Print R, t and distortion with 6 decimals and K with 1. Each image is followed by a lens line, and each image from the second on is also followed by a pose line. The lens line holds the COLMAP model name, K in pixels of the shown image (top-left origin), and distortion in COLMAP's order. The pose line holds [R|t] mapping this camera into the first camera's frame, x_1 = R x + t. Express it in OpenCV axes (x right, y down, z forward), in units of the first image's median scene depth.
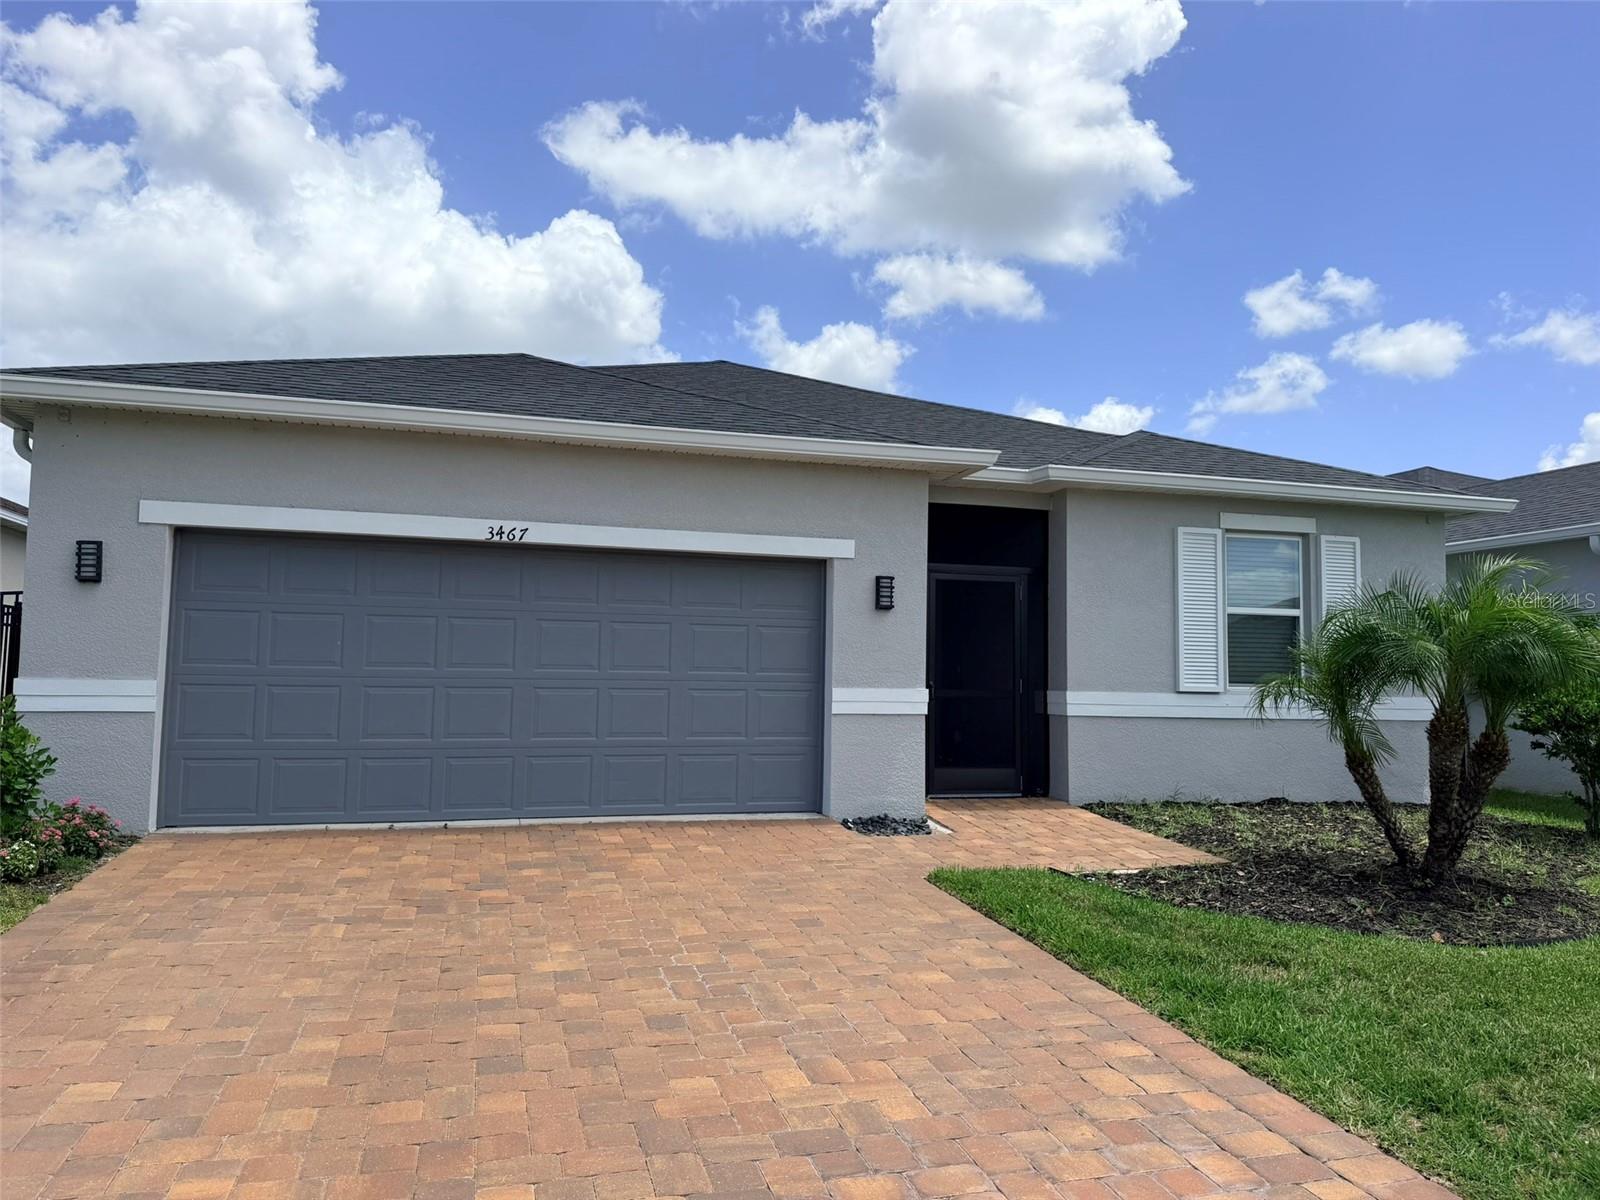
lens RADIAL K [[1123.2, 0, 796.0], [0, 1123.2, 602.9], [0, 0, 1]] dist [0.092923, -0.109619]
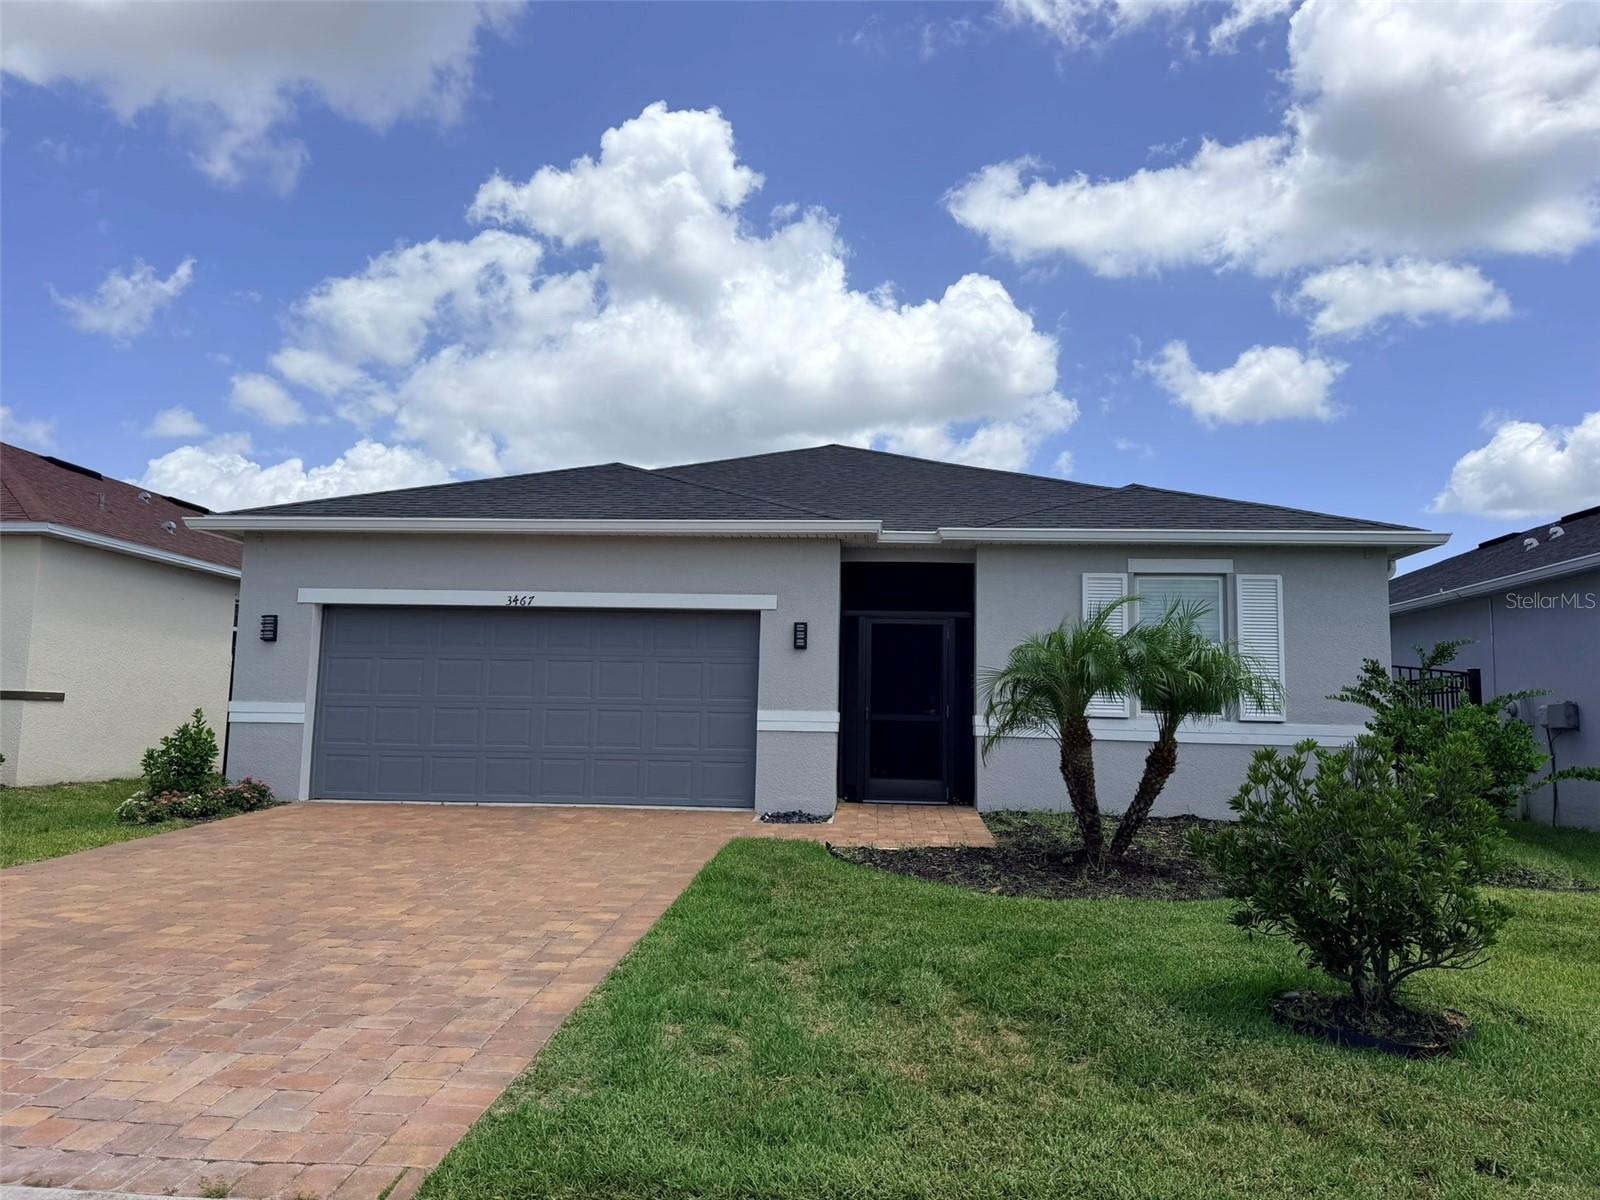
lens RADIAL K [[1123.2, 0, 796.0], [0, 1123.2, 602.9], [0, 0, 1]] dist [0.092923, -0.109619]
pose [[0.937699, -0.033369, -0.345842, 0.515230], [0.017522, 0.998652, -0.048848, 0.015925], [0.347006, 0.039745, 0.937020, -0.195902]]
